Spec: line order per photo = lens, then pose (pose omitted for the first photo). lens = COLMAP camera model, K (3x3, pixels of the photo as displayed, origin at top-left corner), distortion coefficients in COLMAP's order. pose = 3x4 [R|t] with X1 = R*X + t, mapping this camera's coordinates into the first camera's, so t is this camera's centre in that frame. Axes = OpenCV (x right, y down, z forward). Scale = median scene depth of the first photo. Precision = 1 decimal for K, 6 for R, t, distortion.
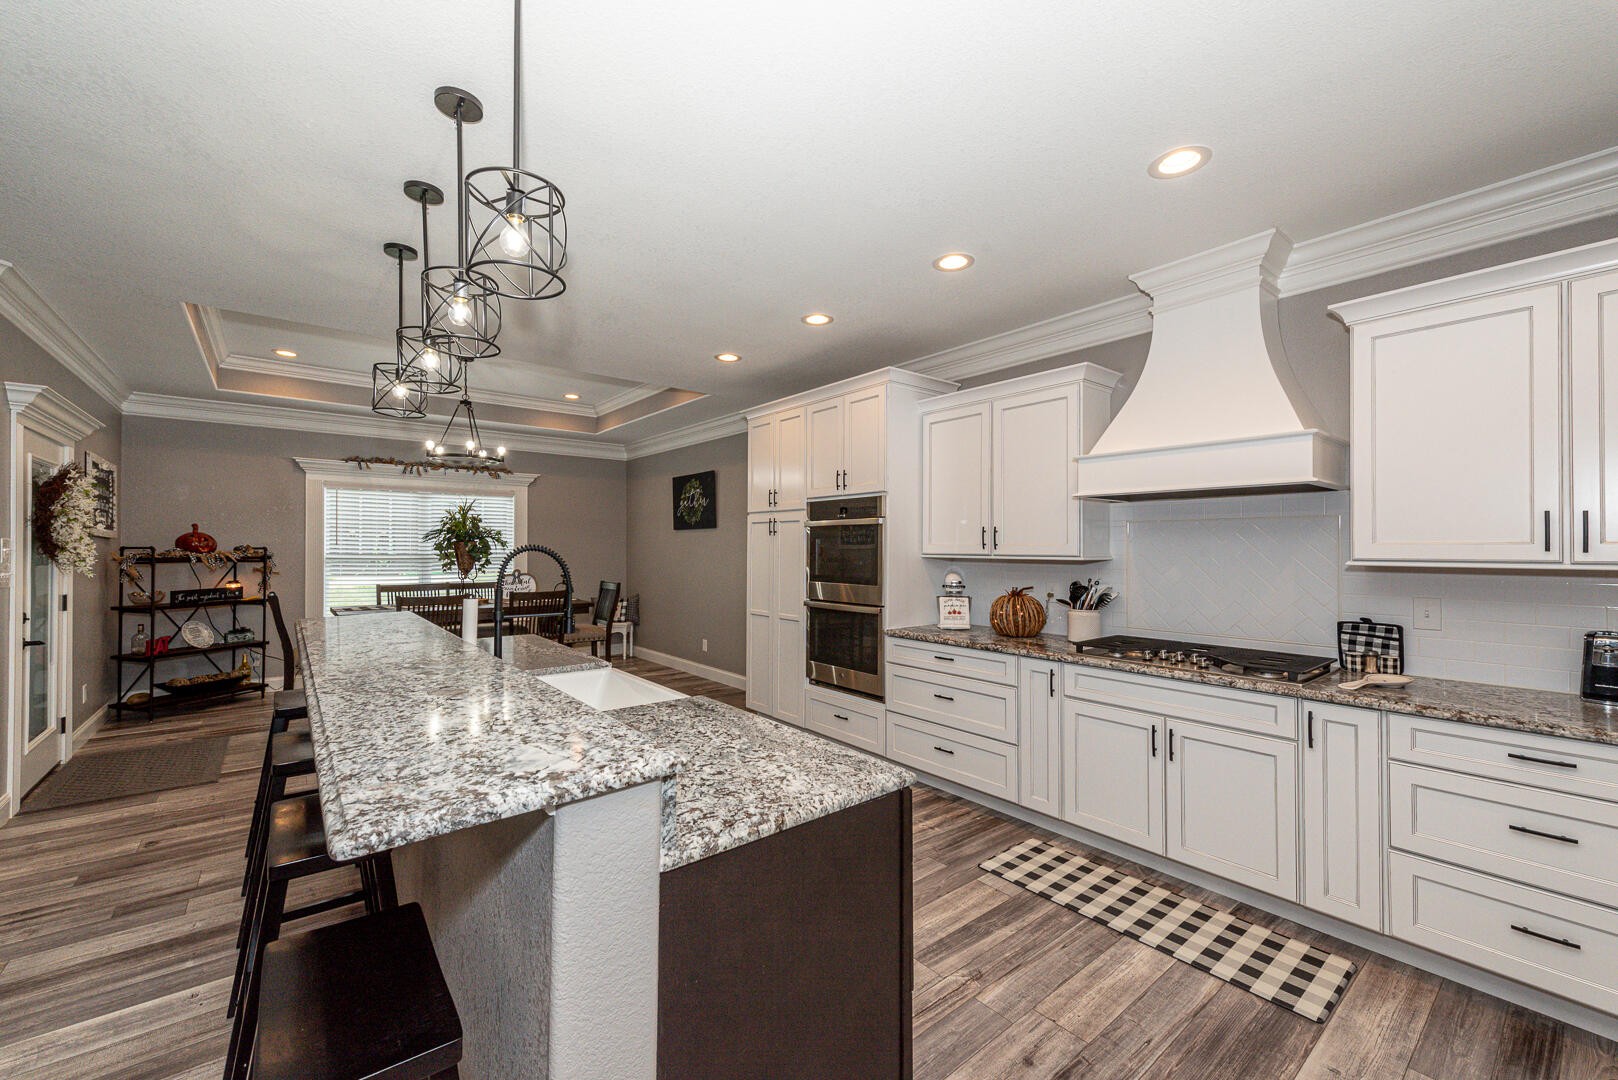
lens RADIAL K [[648.1, 0, 810.2], [0, 648.1, 543.7], [0, 0, 1]] dist [0.008743, -0.000268]
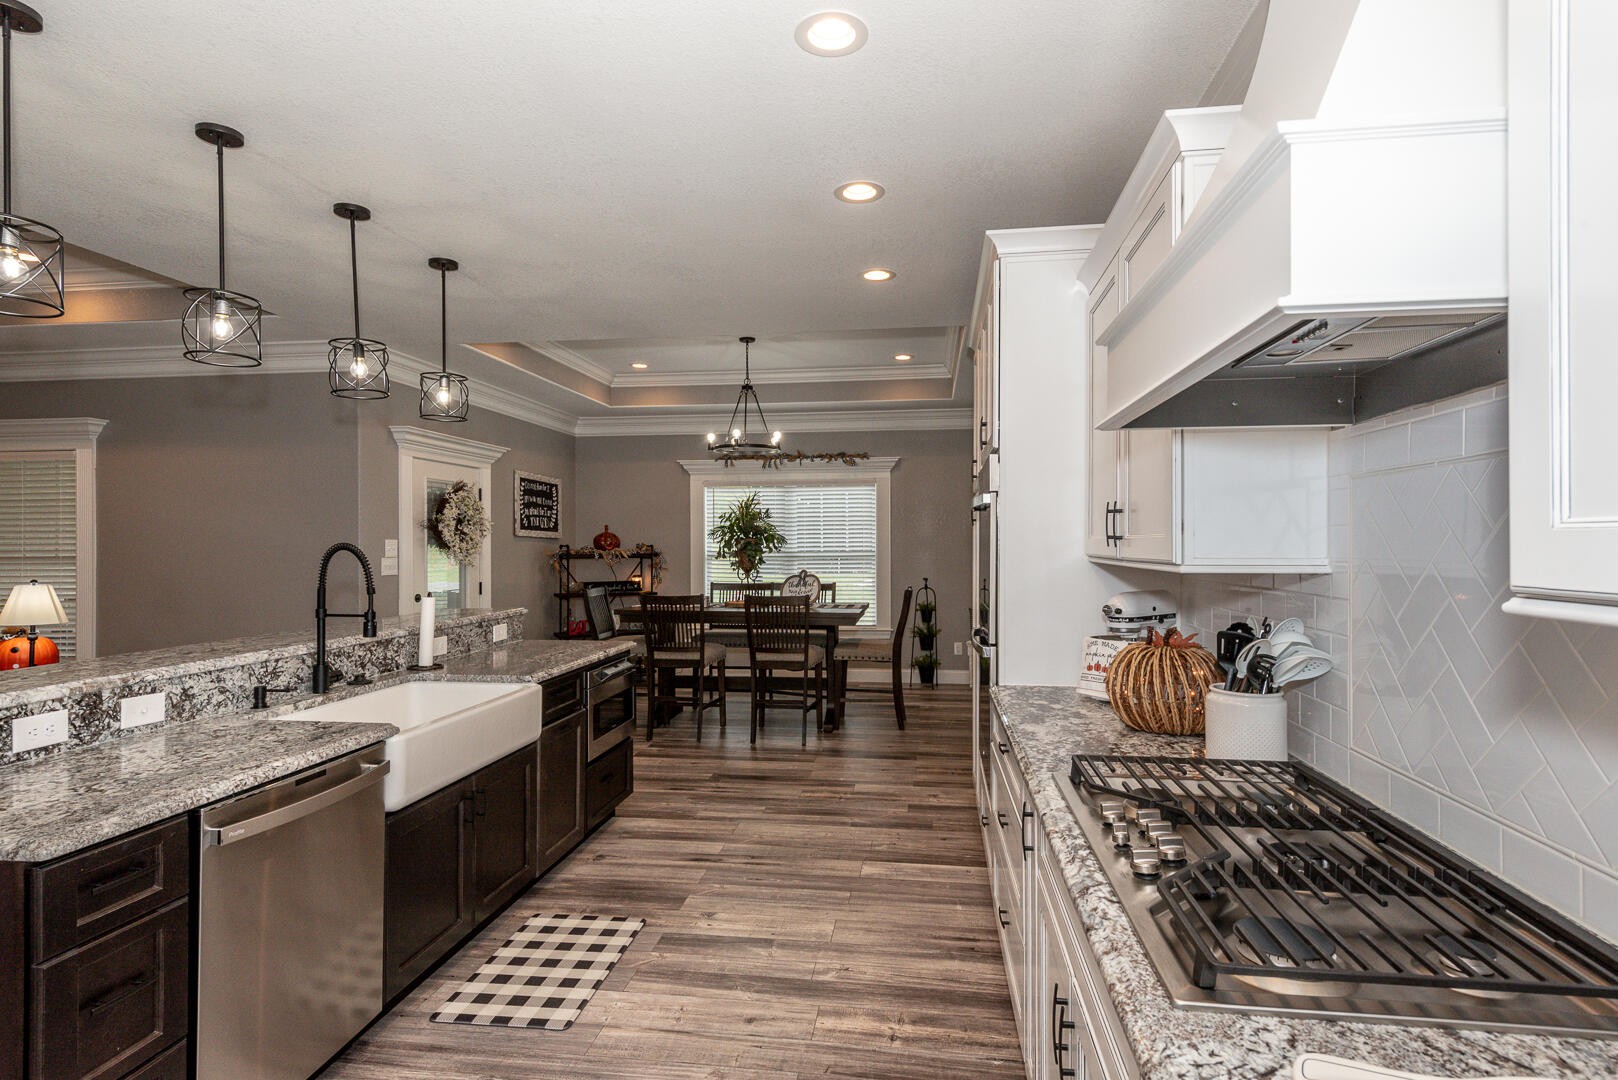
lens RADIAL K [[834.6, 0, 809.0], [0, 834.6, 540.0], [0, 0, 1]] dist [0.014243, -0.001406]
pose [[0.683871, -0.009253, -0.729544, 0.575950], [0.009115, 0.999950, -0.004138, 0.007594], [0.729546, -0.003819, 0.683922, 0.372324]]
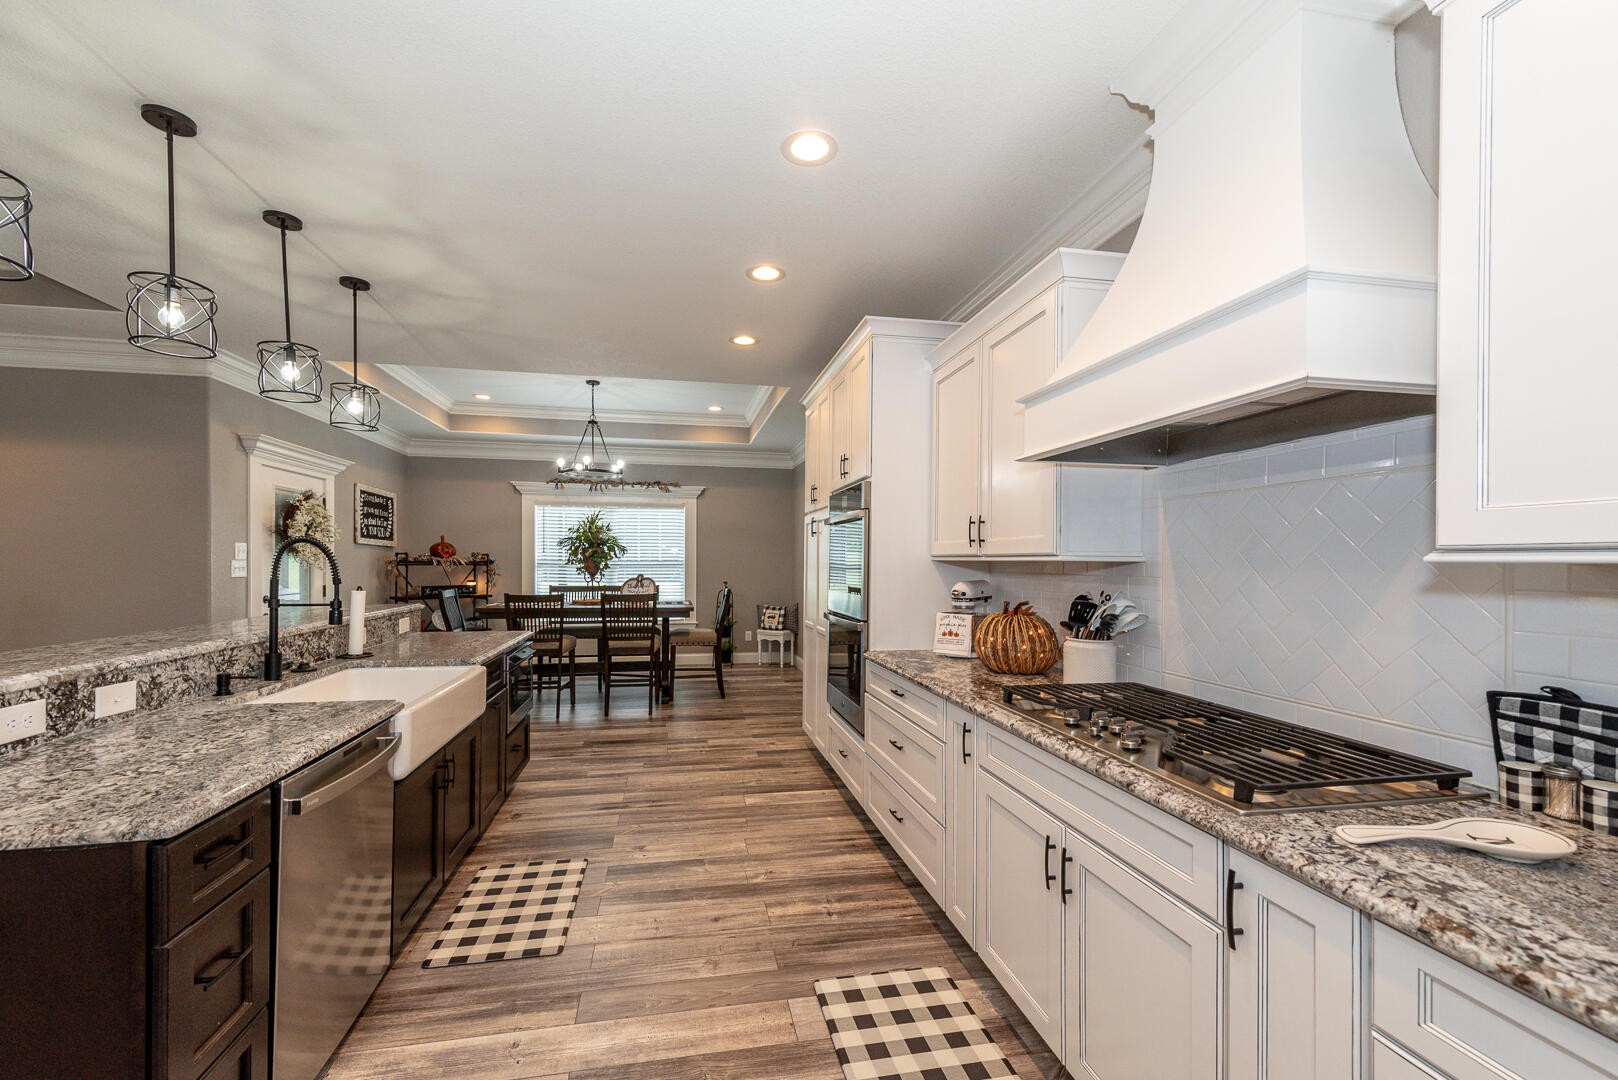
lens RADIAL K [[653.1, 0, 798.1], [0, 653.1, 560.0], [0, 0, 1]] dist [0.009473, -0.000179]
pose [[0.877018, 0.001896, -0.480454, 0.468713], [-0.000803, 0.999997, 0.002481, 0.021375], [0.480457, -0.001790, 0.877017, 0.282332]]
